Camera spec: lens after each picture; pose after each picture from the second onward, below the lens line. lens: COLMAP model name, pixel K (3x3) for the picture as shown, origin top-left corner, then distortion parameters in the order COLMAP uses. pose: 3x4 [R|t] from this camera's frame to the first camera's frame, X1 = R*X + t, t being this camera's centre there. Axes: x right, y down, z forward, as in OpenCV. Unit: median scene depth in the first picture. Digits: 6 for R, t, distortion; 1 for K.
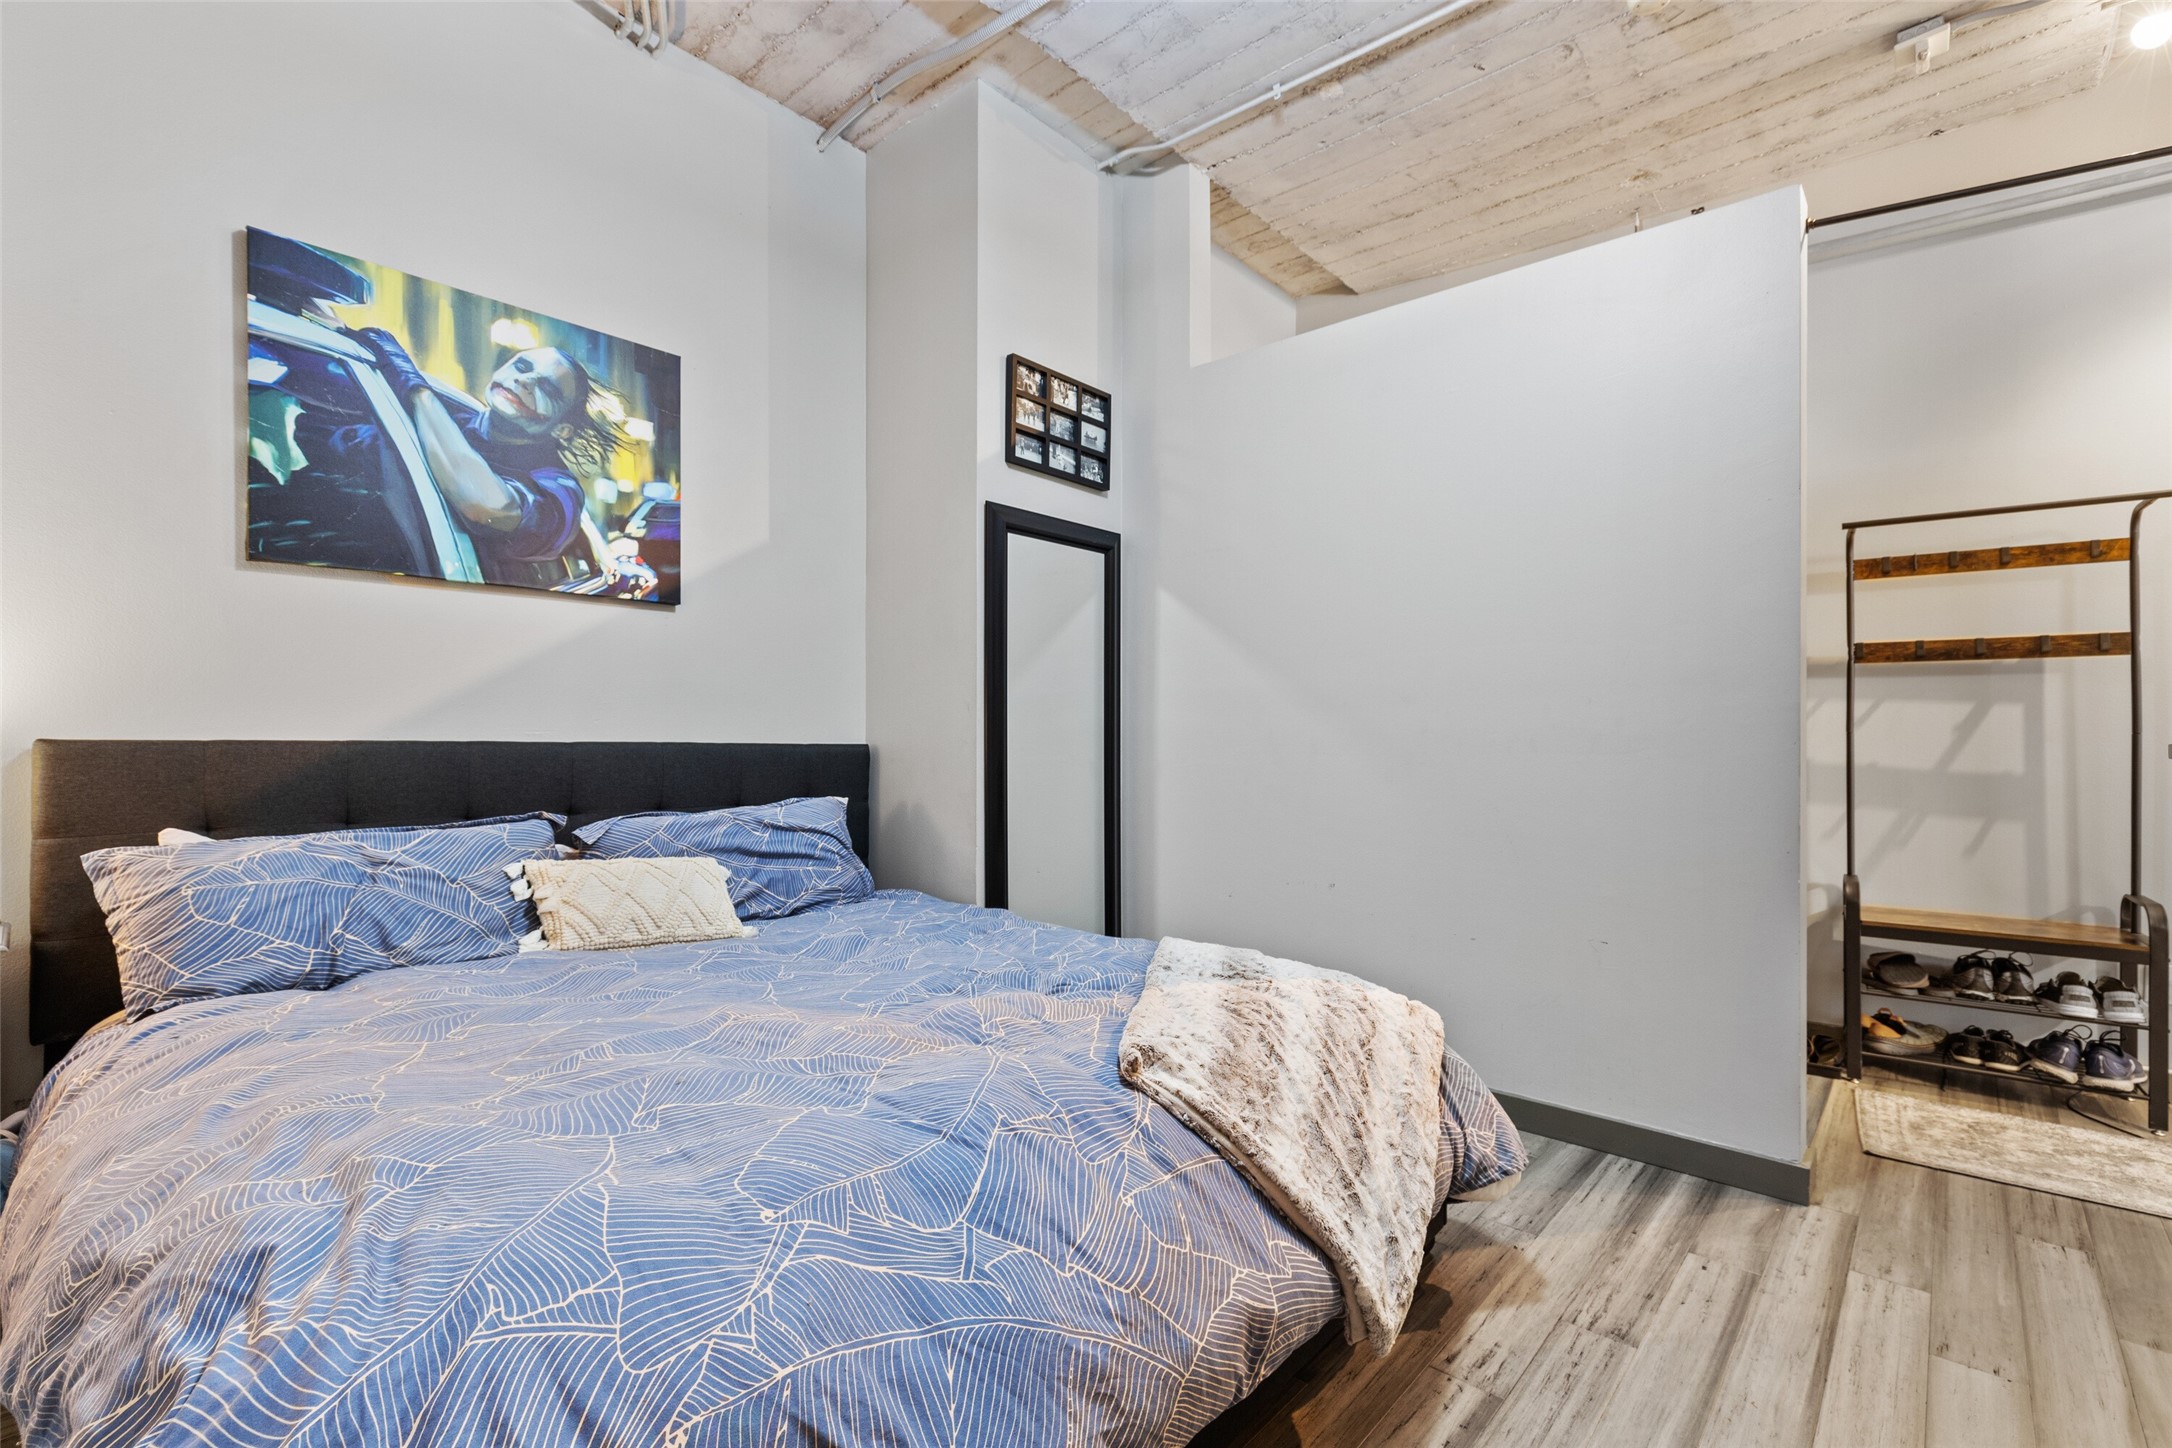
lens RADIAL K [[994.2, 0, 1086.3], [0, 994.2, 728.5], [0, 0, 1]] dist [0.008455, -0.001430]
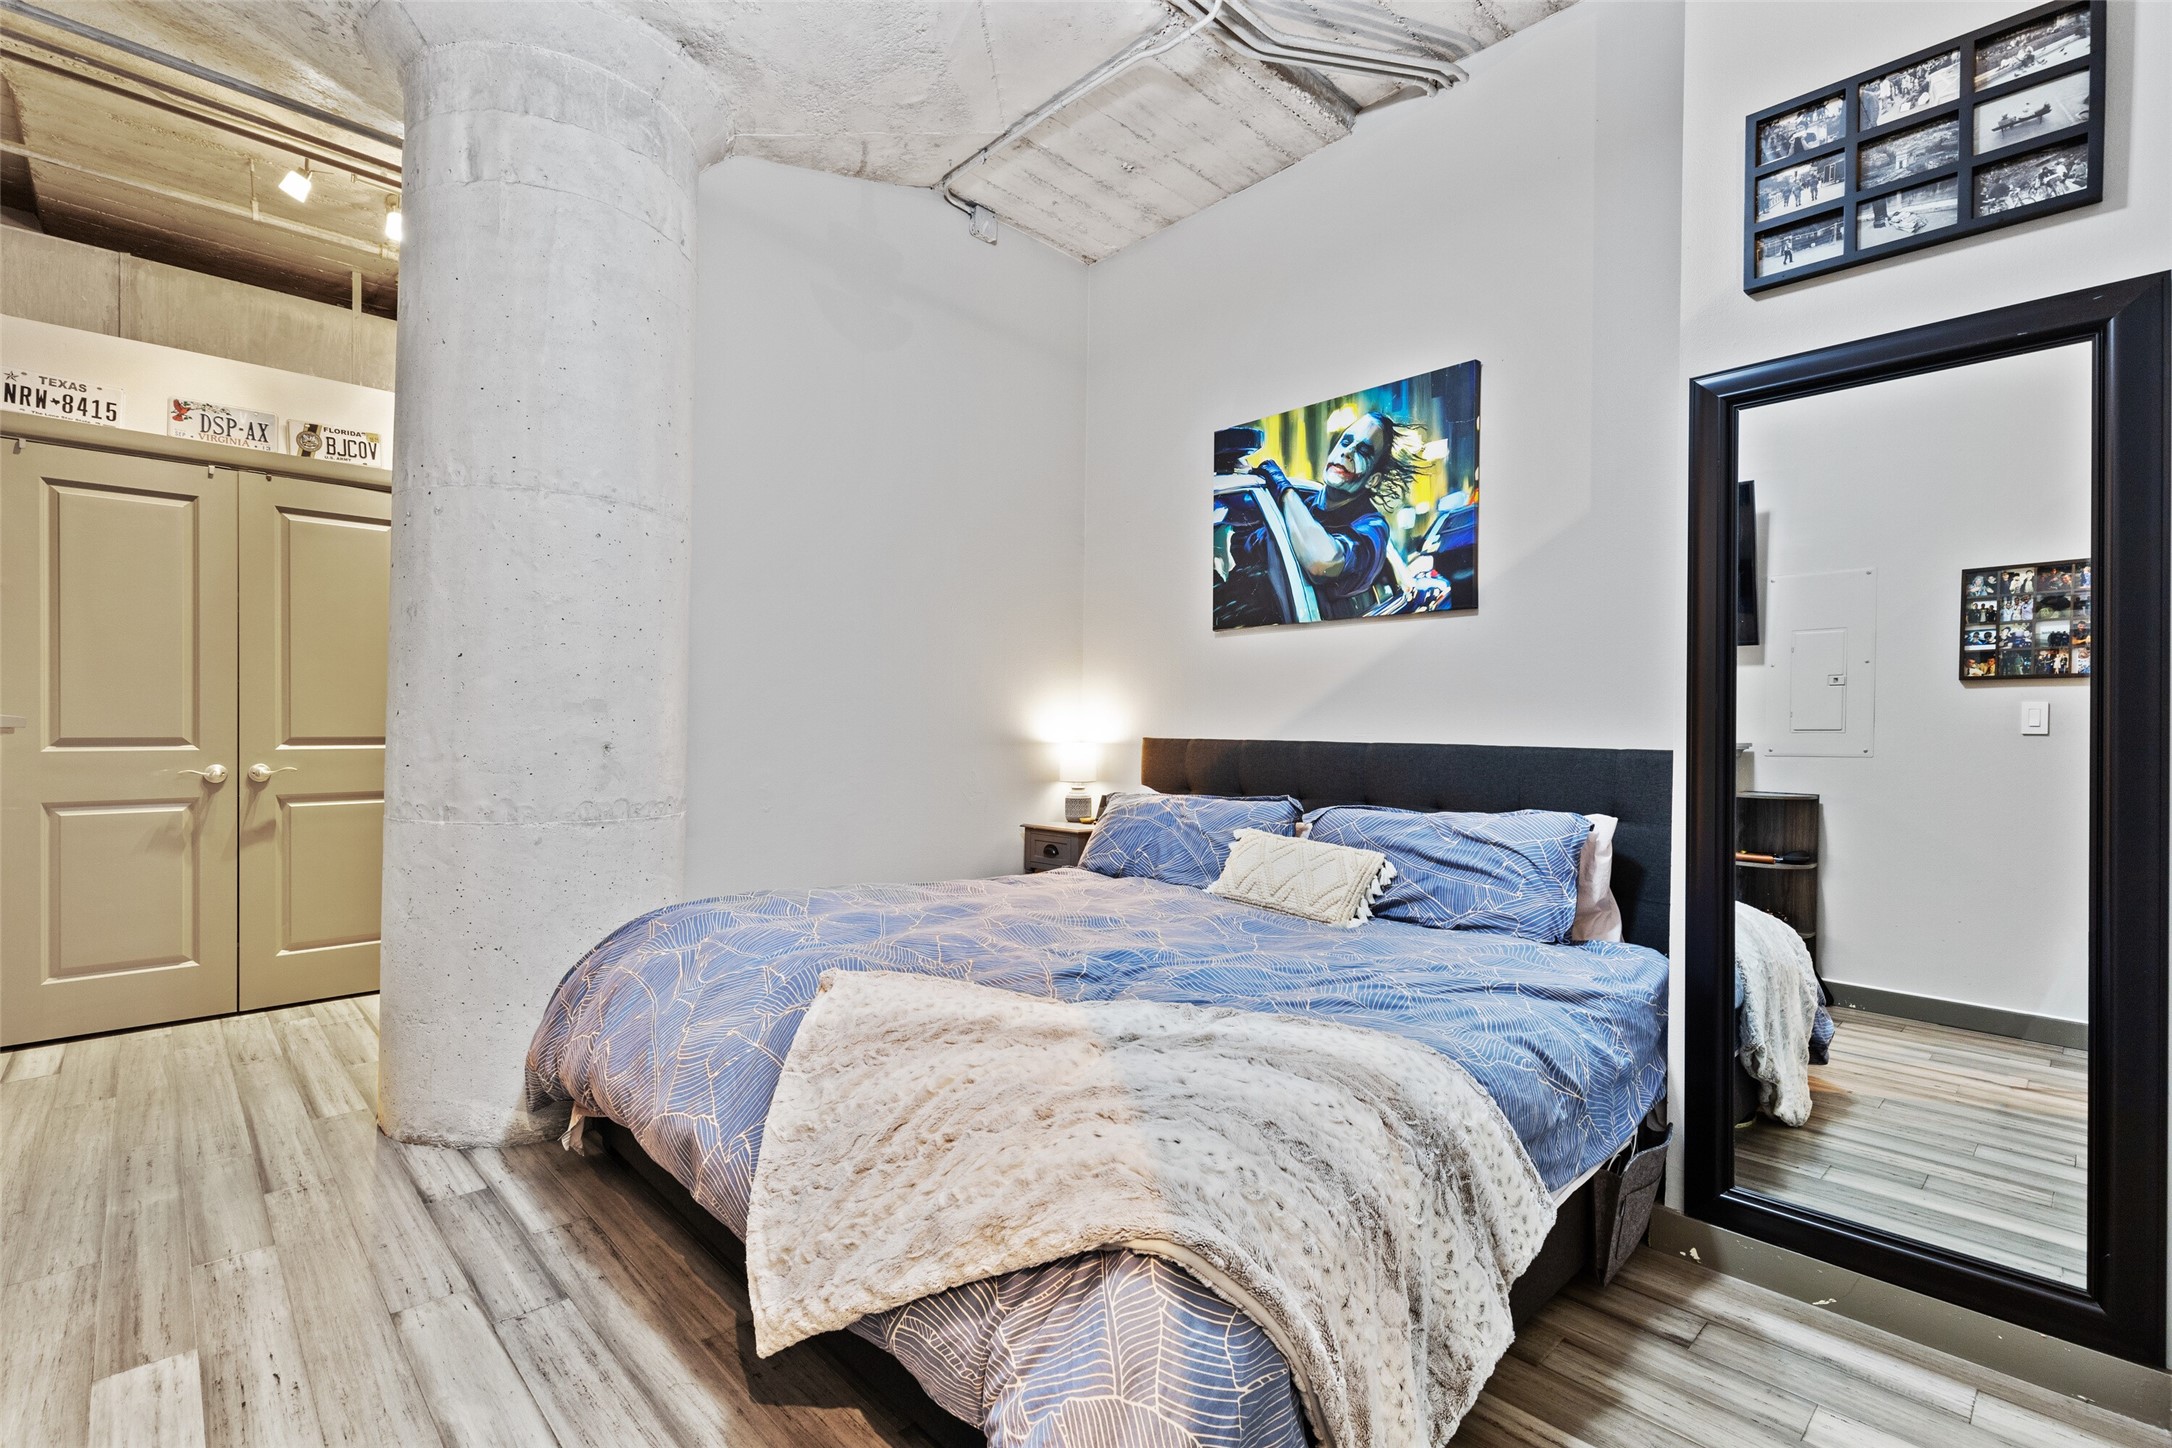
lens RADIAL K [[994.2, 0, 1089.5], [0, 994.2, 732.0], [0, 0, 1]] dist [0.008455, -0.001430]
pose [[-0.097023, -0.006801, -0.995259, 0.676253], [-0.003176, 0.999974, -0.006524, 0.009658], [0.995277, 0.002528, -0.097042, 0.769756]]
